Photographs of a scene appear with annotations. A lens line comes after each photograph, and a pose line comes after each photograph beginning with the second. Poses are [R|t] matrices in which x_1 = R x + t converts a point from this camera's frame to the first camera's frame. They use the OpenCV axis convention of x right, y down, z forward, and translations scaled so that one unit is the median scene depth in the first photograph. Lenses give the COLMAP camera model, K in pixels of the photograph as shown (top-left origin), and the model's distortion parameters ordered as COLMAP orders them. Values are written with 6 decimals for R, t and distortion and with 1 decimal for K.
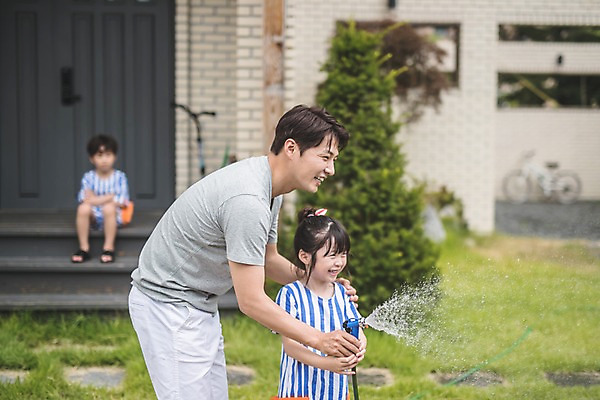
lens RADIAL K [[820.2, 0, 300.1], [0, 820.2, 190.6], [0, 0, 1]] dist [0.003186, 0.025353]
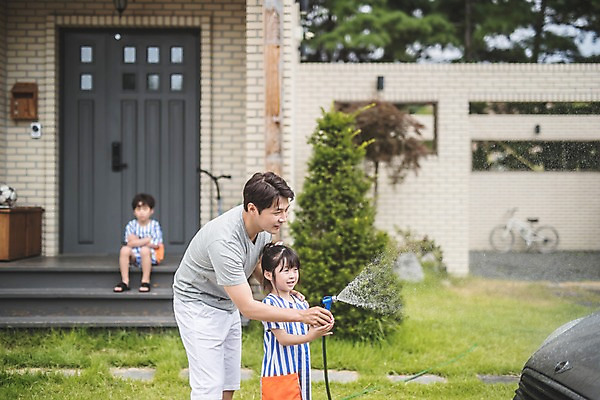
lens RADIAL K [[820.2, 0, 300.1], [0, 820.2, 190.6], [0, 0, 1]] dist [0.003186, 0.025353]
pose [[0.998244, -0.007991, -0.058689, 0.079426], [0.003209, 0.996700, -0.081114, 0.031338], [0.059144, 0.080783, 0.994975, -0.260682]]
